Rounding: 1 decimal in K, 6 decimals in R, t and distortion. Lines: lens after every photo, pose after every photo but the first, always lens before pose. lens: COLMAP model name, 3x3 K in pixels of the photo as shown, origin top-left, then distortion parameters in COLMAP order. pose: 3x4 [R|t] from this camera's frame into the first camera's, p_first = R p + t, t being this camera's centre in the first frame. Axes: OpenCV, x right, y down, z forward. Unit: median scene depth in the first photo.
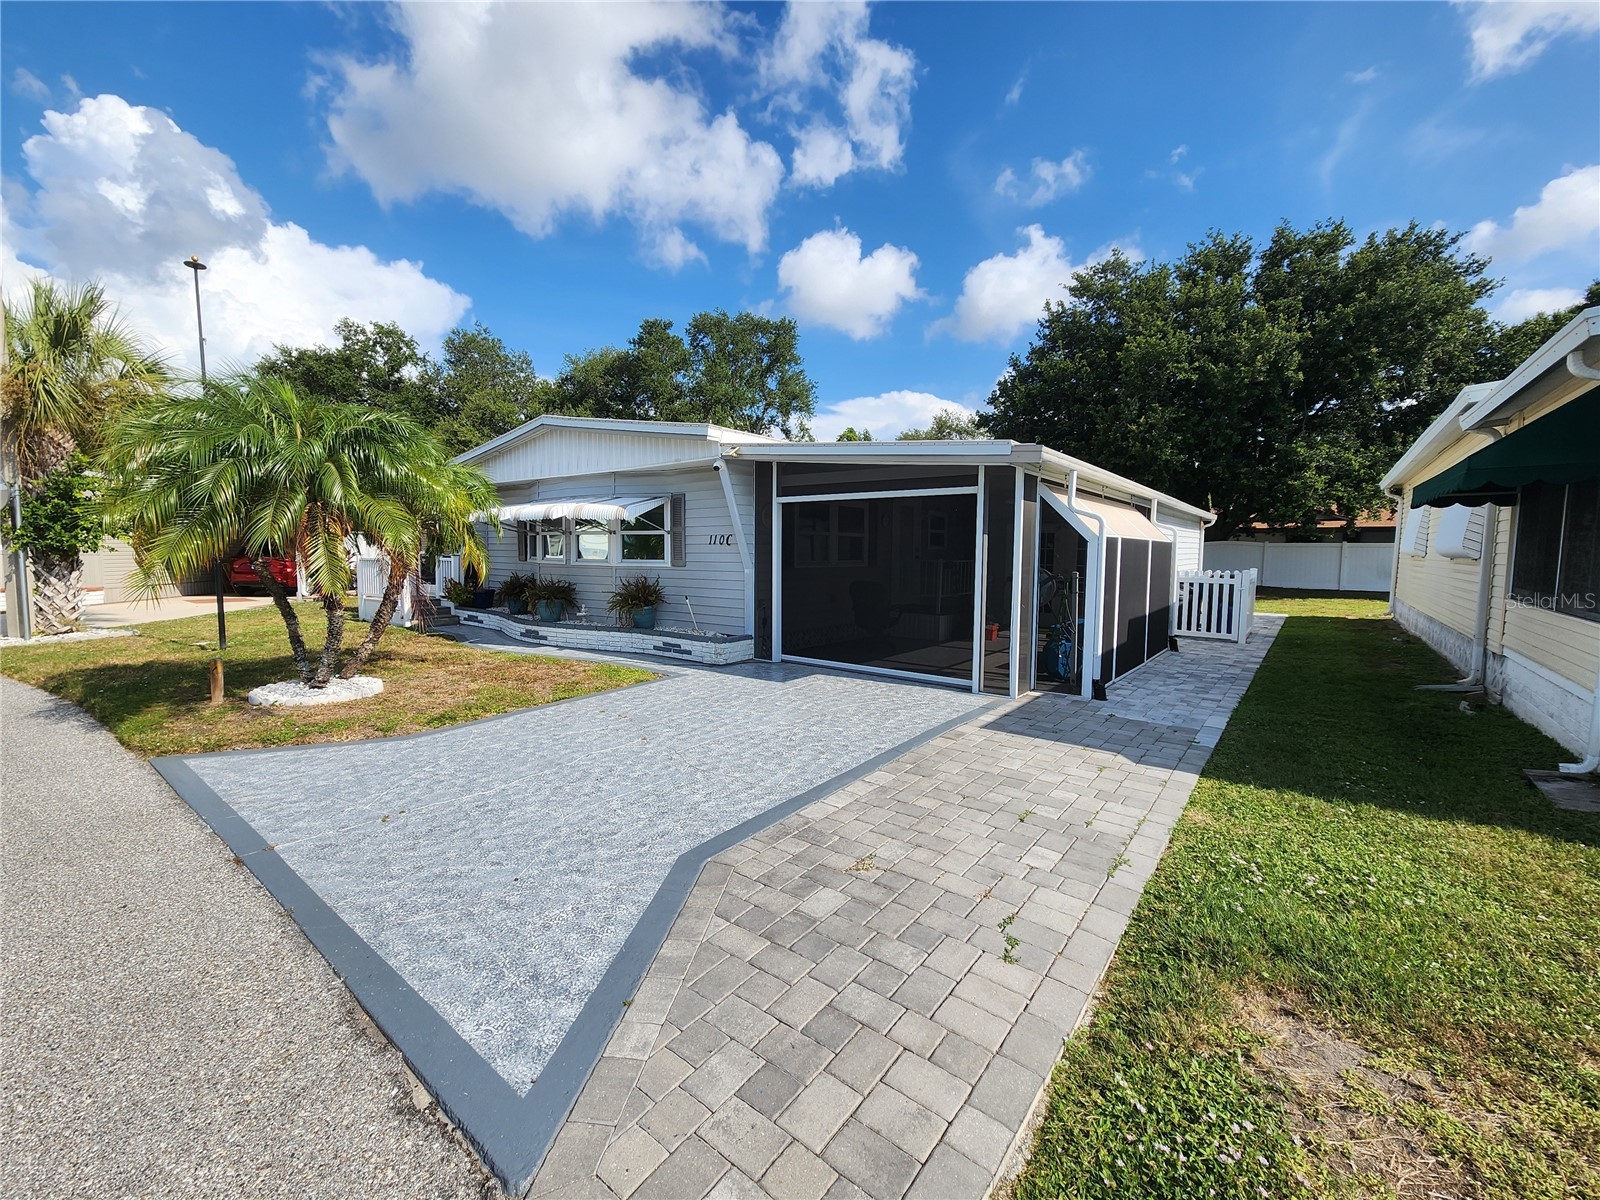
lens RADIAL K [[660.6, 0, 793.4], [0, 660.6, 604.6], [0, 0, 1]] dist [0.001071, -0.000136]
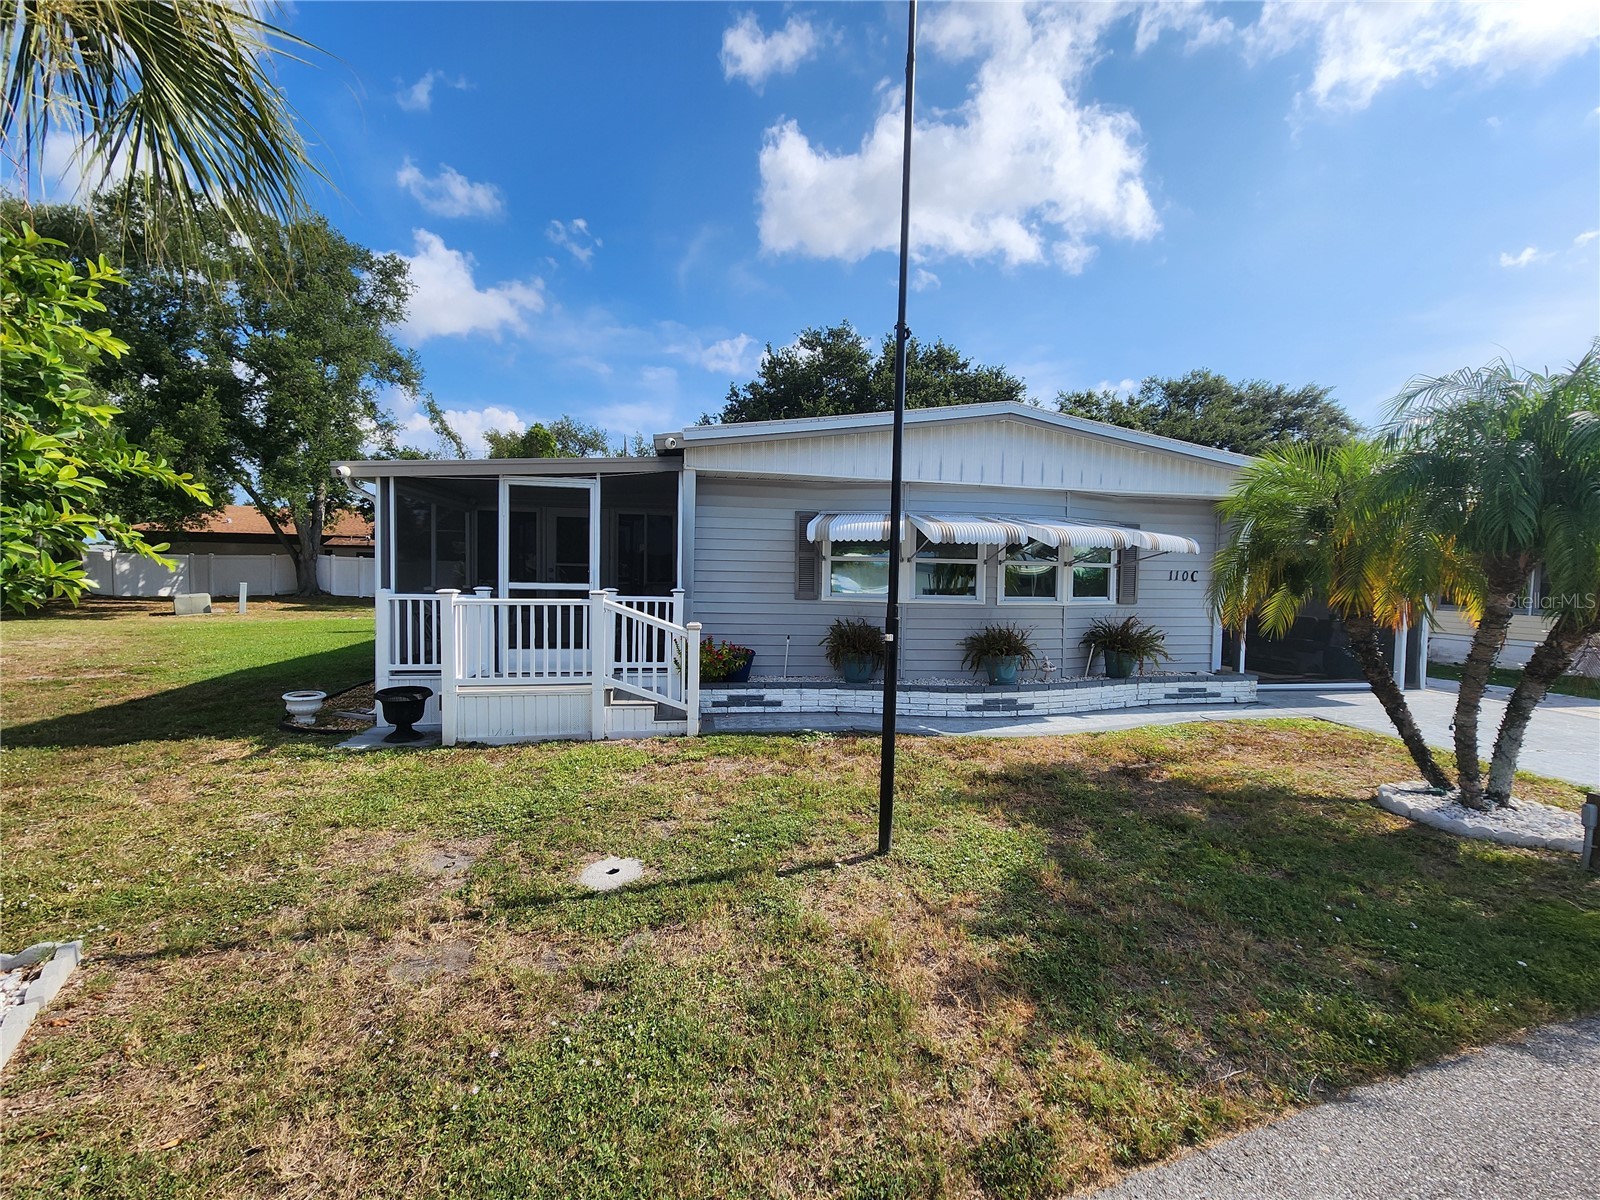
lens RADIAL K [[660.6, 0, 788.8], [0, 660.6, 600.7], [0, 0, 1]] dist [0.001071, -0.000136]
pose [[0.659956, -0.020246, 0.751032, -1.172709], [0.053455, 0.998369, -0.020059, -0.070000], [-0.749400, 0.053385, 0.659961, 0.763124]]
